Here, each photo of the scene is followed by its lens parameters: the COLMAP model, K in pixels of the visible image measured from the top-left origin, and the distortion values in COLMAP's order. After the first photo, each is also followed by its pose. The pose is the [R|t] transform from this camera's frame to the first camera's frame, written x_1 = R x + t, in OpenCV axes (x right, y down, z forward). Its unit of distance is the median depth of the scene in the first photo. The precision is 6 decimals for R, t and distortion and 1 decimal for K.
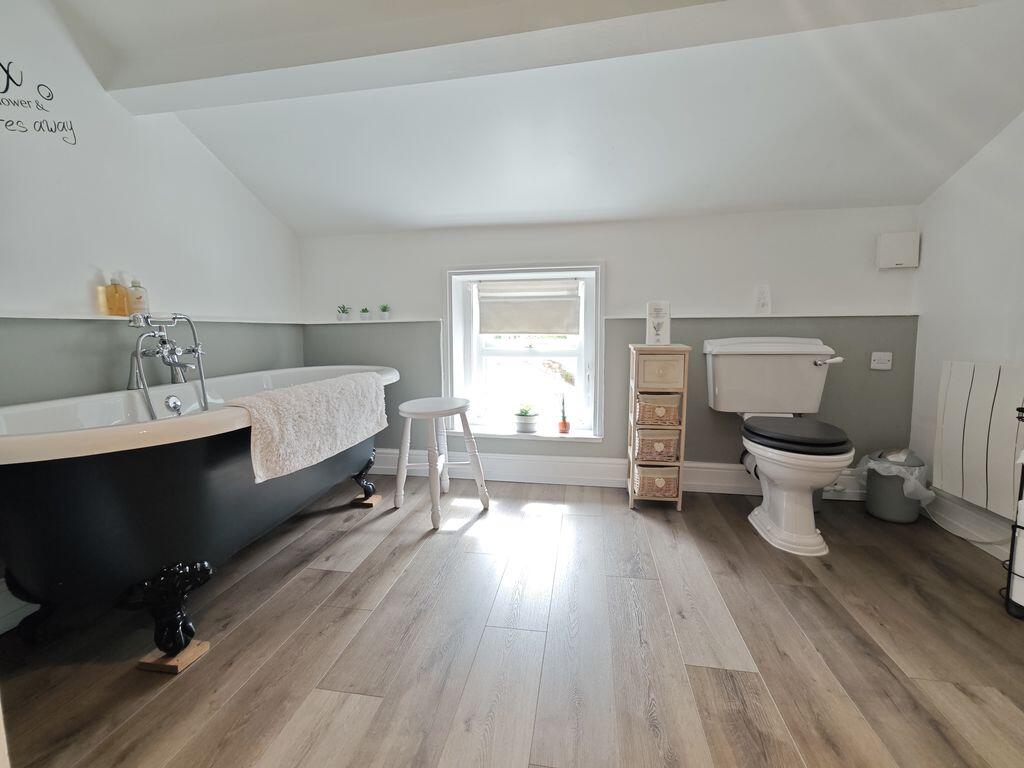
lens RADIAL K [[448.6, 0, 512.0], [0, 448.6, 384.0], [0, 0, 1]] dist [-0.001305, -0.000369]
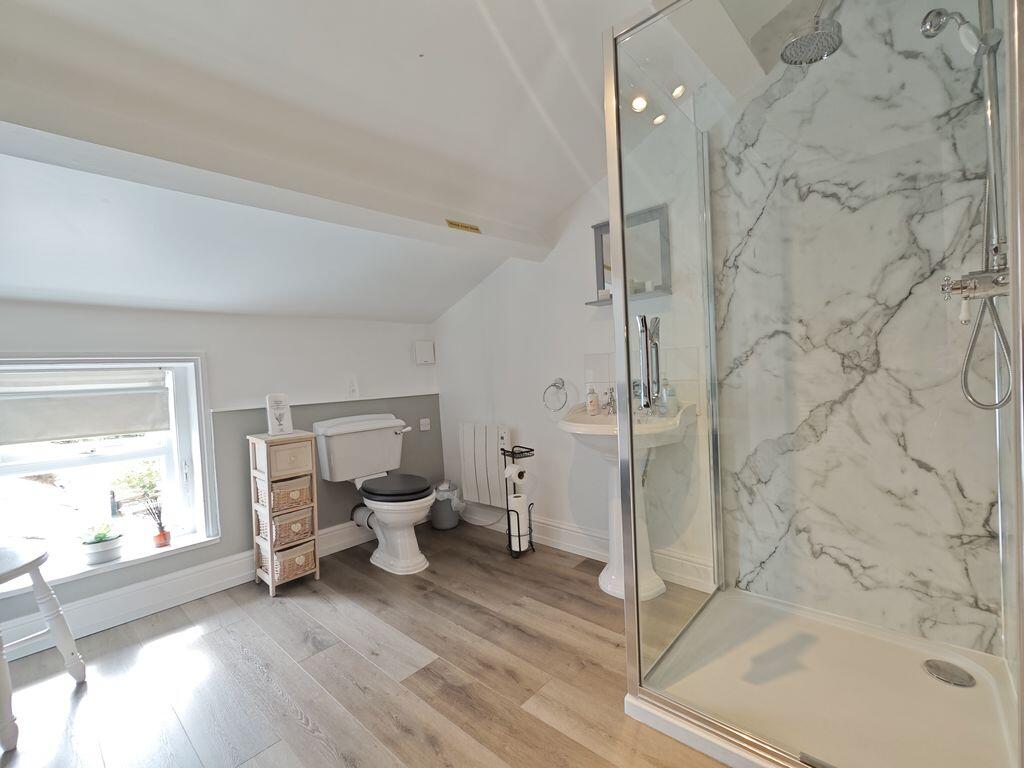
lens RADIAL K [[448.6, 0, 512.0], [0, 448.6, 384.0], [0, 0, 1]] dist [-0.001305, -0.000369]
pose [[0.528560, -0.038329, 0.848030, -0.306616], [0.137598, 0.989638, -0.041033, -0.088281], [-0.837670, 0.138376, 0.528357, -0.063758]]
